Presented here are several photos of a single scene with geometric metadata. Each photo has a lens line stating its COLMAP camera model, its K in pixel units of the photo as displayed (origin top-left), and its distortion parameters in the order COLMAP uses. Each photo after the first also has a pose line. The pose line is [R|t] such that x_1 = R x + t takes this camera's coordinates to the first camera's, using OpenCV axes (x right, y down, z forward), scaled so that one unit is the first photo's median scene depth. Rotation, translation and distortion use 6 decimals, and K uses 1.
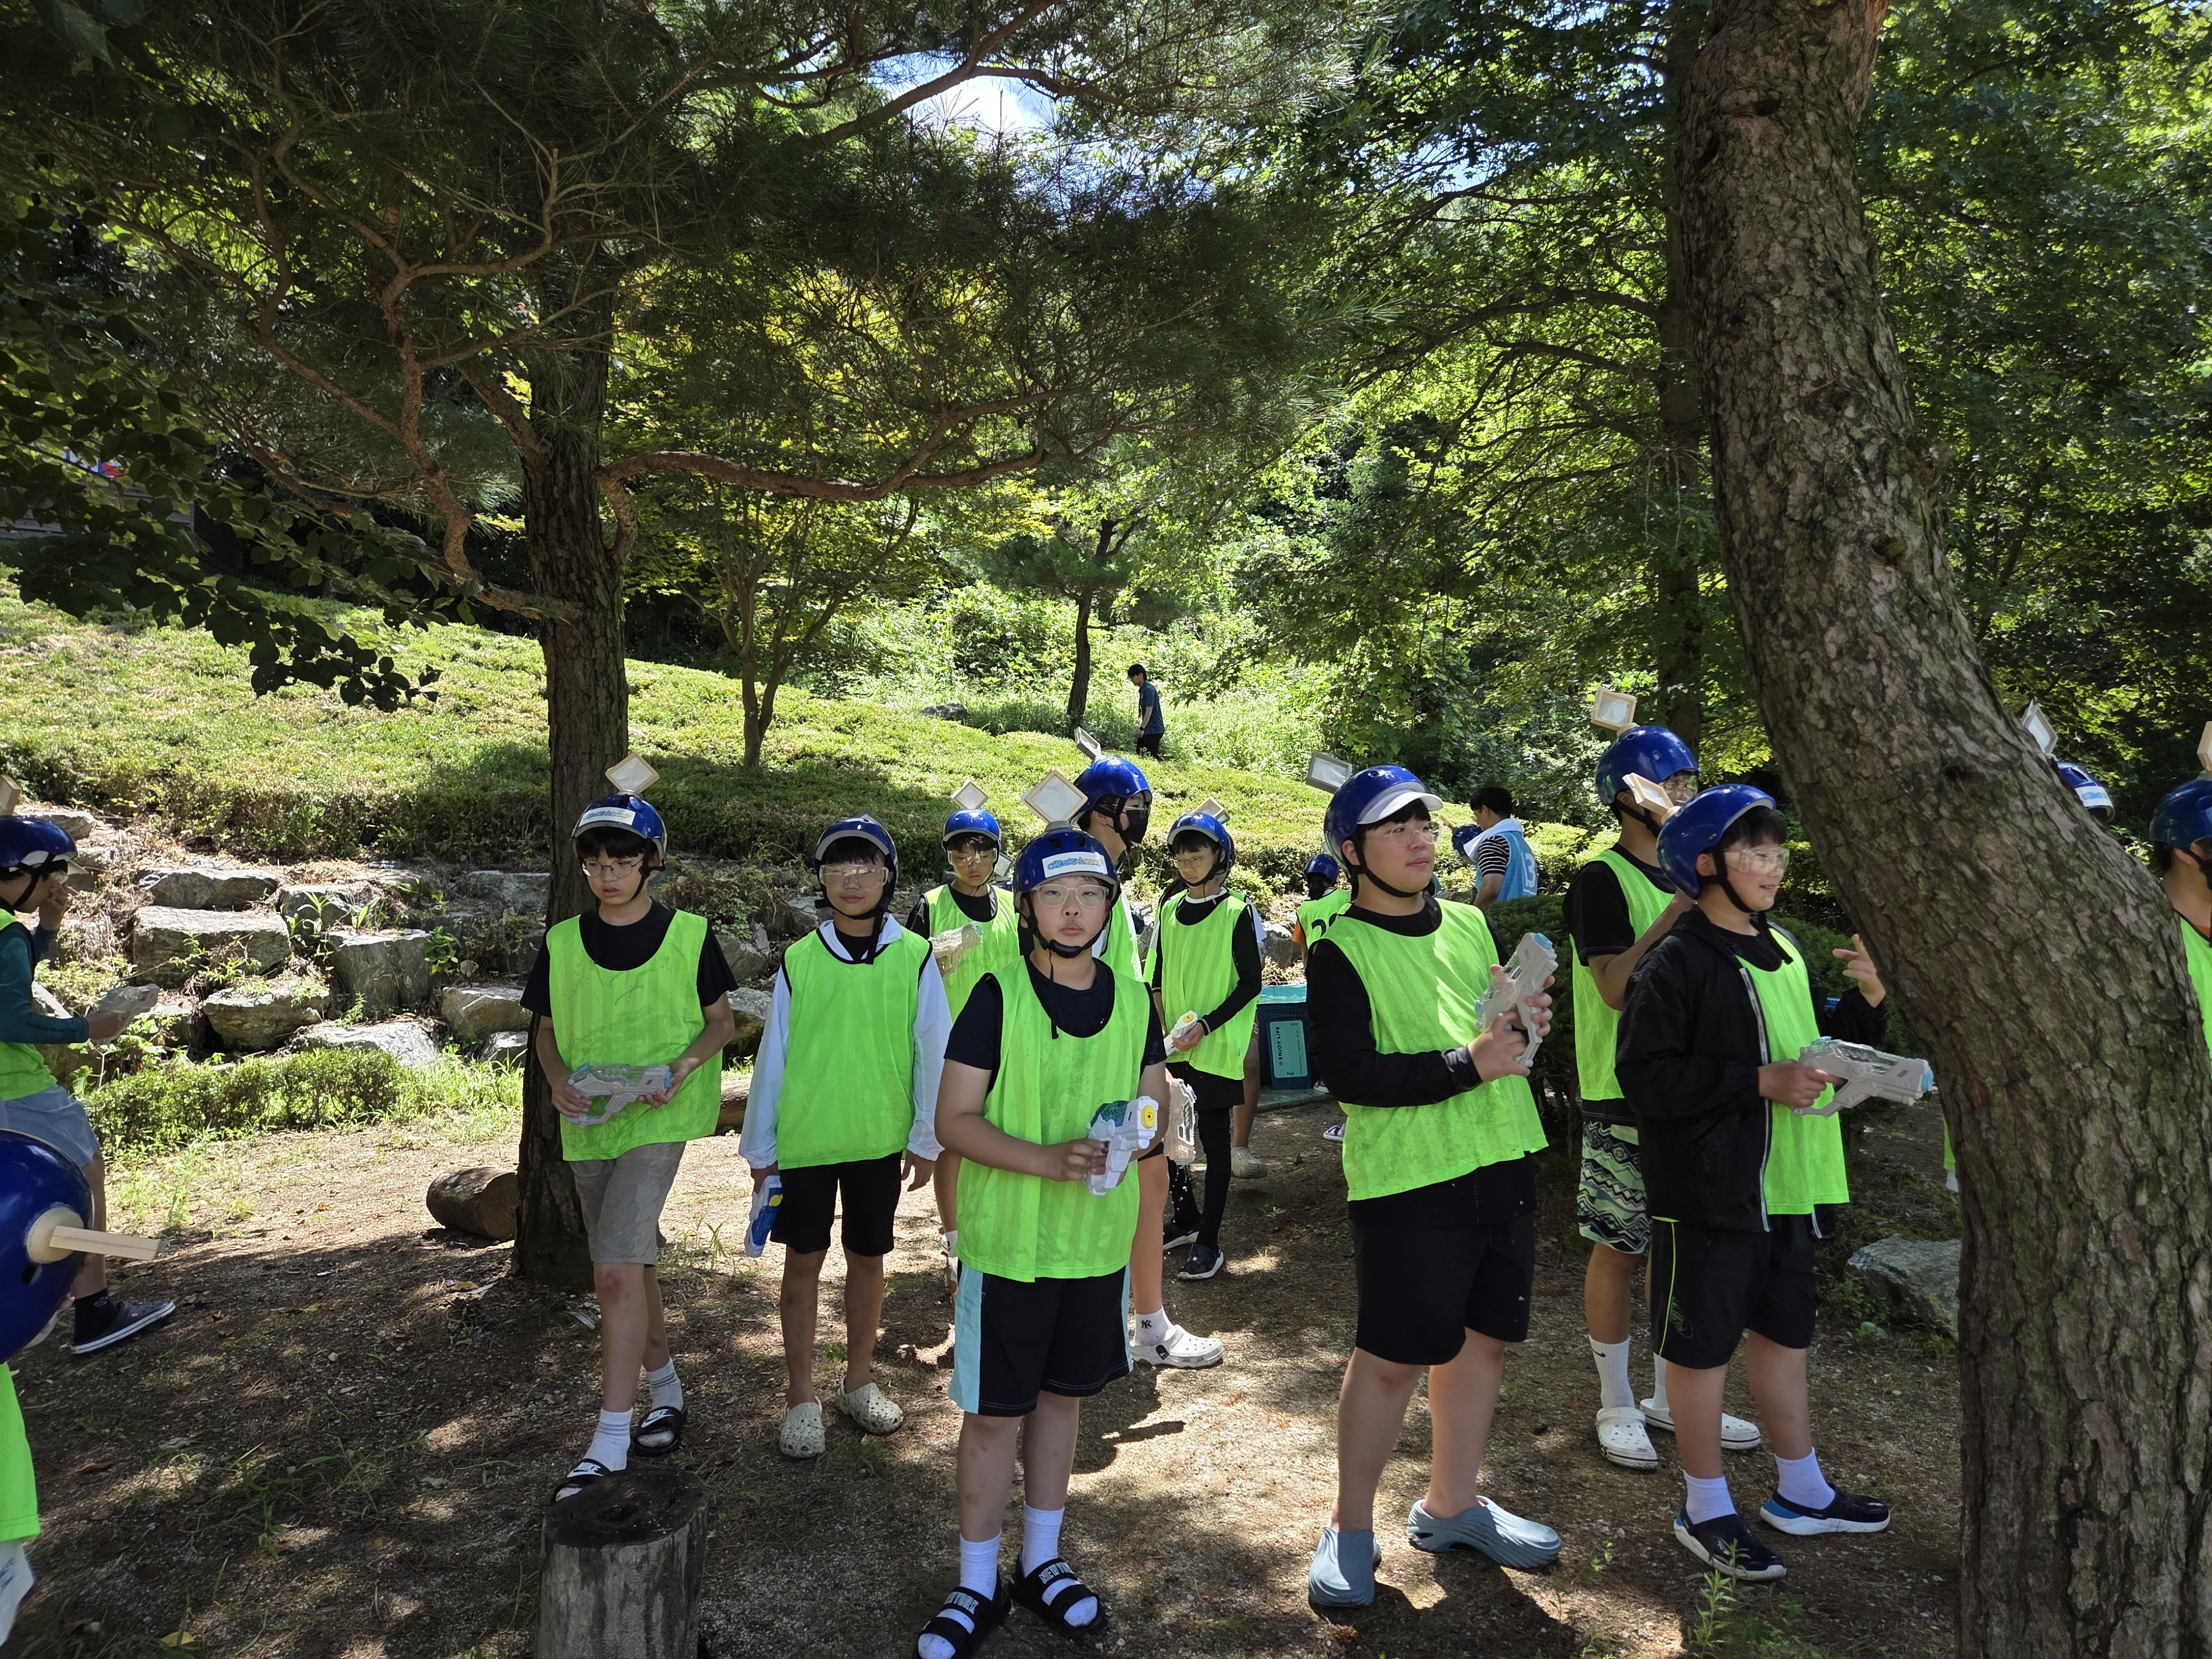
lens RADIAL K [[1465.7, 0, 1102.0], [0, 1465.7, 825.6], [0, 0, 1]] dist [0.032924, -0.008384]
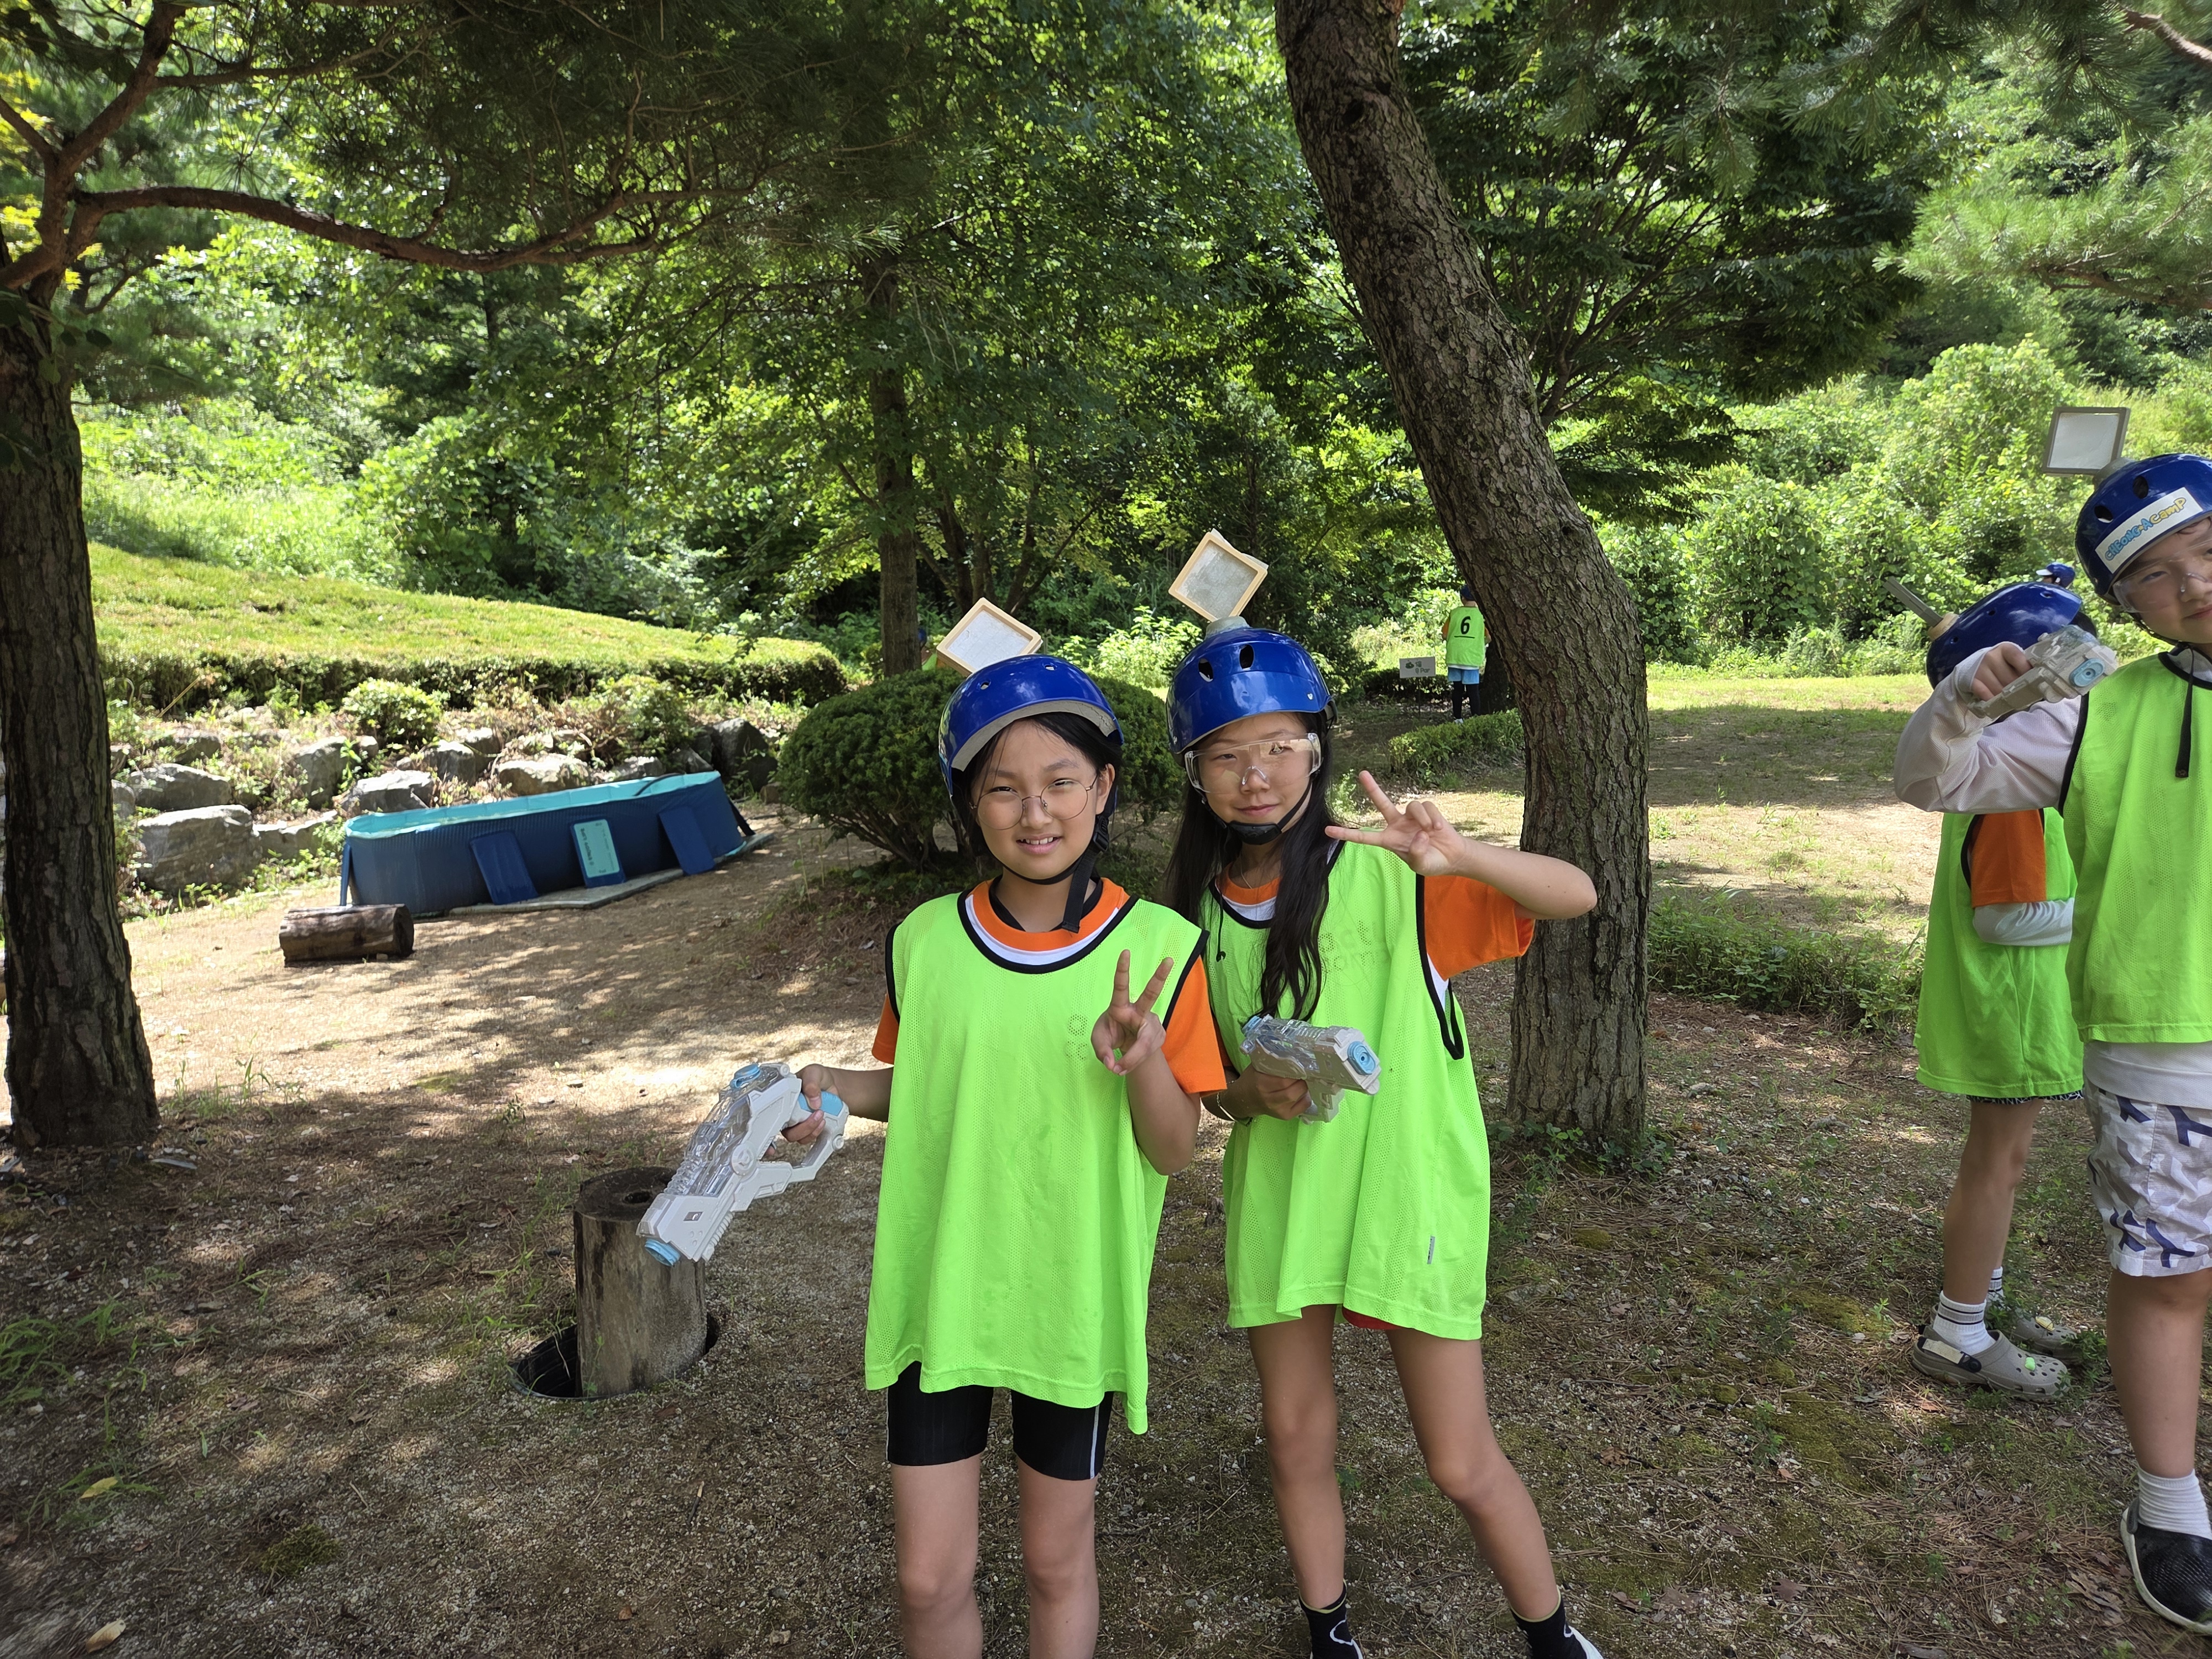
lens RADIAL K [[1465.7, 0, 1116.1], [0, 1465.7, 837.4], [0, 0, 1]] dist [0.032924, -0.008384]
pose [[0.805581, -0.118620, 0.580490, -0.889908], [0.039473, 0.988322, 0.147180, 0.045297], [-0.591170, -0.095652, 0.800855, -0.141146]]
